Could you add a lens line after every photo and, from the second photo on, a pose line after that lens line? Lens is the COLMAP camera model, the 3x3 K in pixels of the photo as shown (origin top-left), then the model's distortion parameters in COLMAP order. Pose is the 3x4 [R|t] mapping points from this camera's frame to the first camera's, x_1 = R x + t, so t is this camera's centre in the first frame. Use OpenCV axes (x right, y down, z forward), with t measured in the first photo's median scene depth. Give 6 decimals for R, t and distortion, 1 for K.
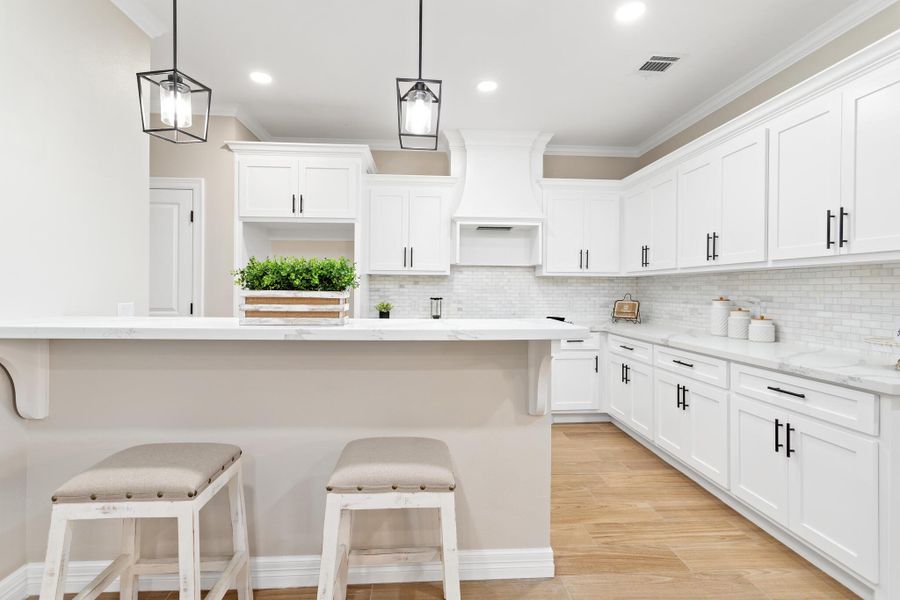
lens RADIAL K [[422.7, 0, 439.8], [0, 422.7, 289.6], [0, 0, 1]] dist [0.001780, -0.000873]
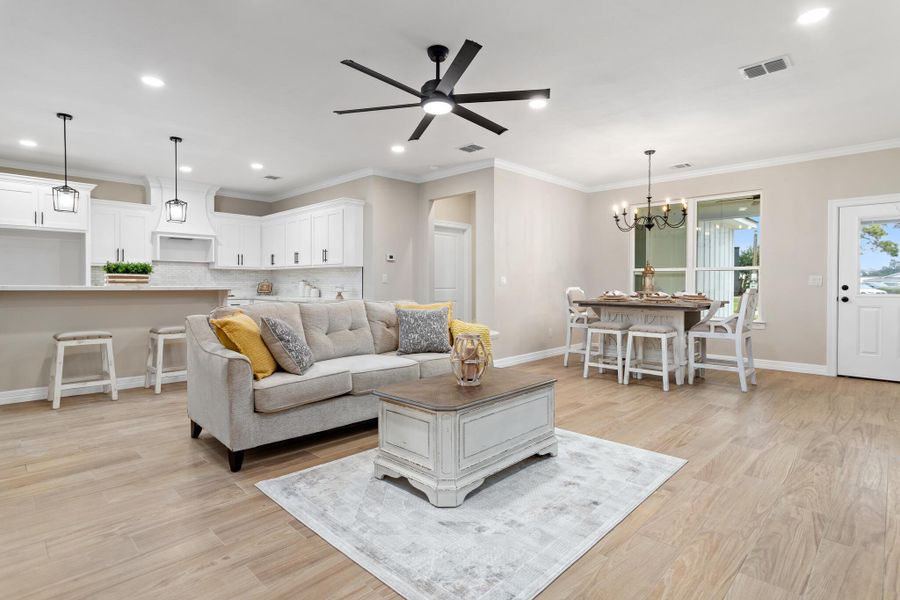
lens RADIAL K [[457.4, 0, 446.9], [0, 457.4, 292.7], [0, 0, 1]] dist [0.002109, 0.002542]
pose [[0.734976, -0.018360, 0.677844, -0.404059], [0.002882, 0.999709, 0.023953, 0.028615], [-0.678087, -0.015652, 0.734815, -1.242343]]
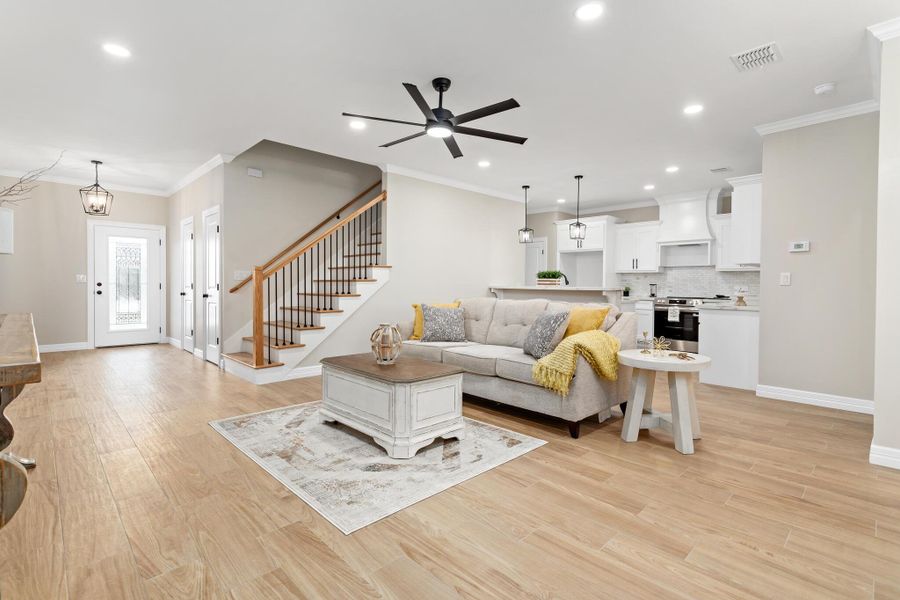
lens RADIAL K [[422.7, 0, 451.5], [0, 422.7, 297.4], [0, 0, 1]] dist [0.001780, -0.000873]
pose [[0.662567, 0.020585, -0.748720, 1.027967], [-0.001978, 0.999667, 0.025734, 0.039713], [0.749000, -0.015570, 0.662387, -1.181787]]
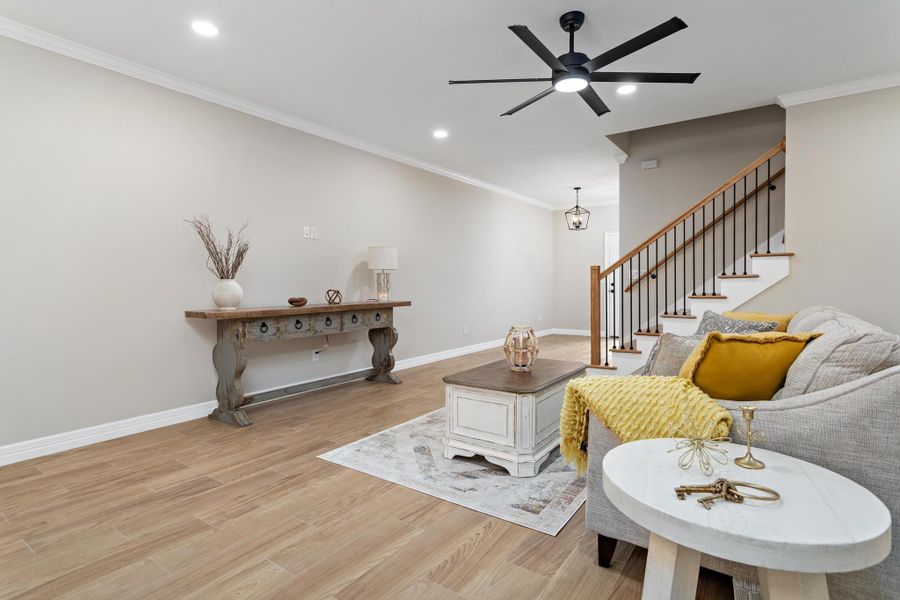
lens RADIAL K [[457.4, 0, 446.3], [0, 457.4, 296.9], [0, 0, 1]] dist [0.002109, 0.002542]
pose [[-0.619254, 0.020425, -0.784925, 1.055340], [0.002036, 0.999700, 0.024407, 0.039111], [0.785188, 0.013516, -0.619109, -0.172525]]
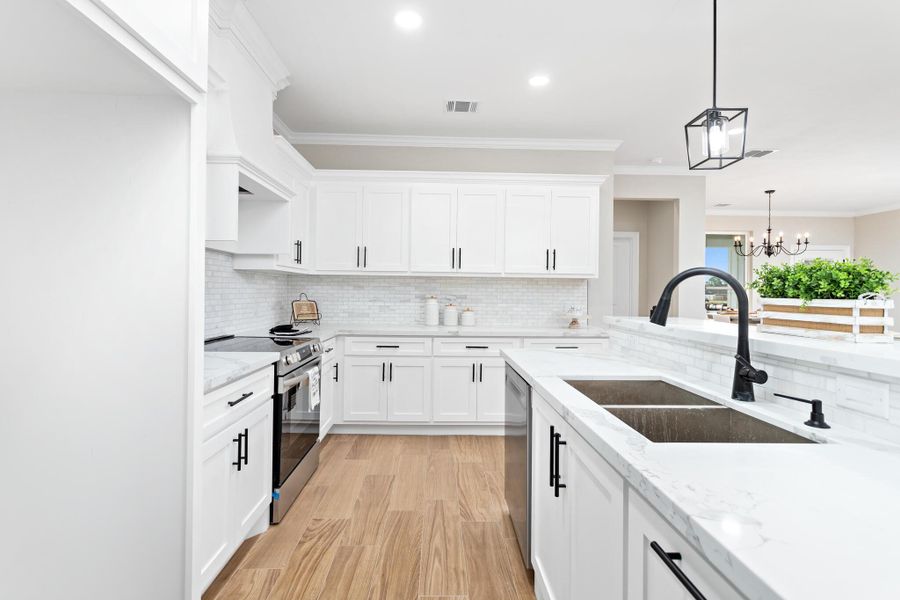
lens RADIAL K [[417.3, 0, 454.4], [0, 417.3, 297.8], [0, 0, 1]] dist [-0.015691, 0.000166]
pose [[0.004111, -0.021875, 0.999752, -0.495659], [-0.013000, 0.999675, 0.021927, -0.004158], [-0.999907, -0.013087, 0.003826, 0.739128]]
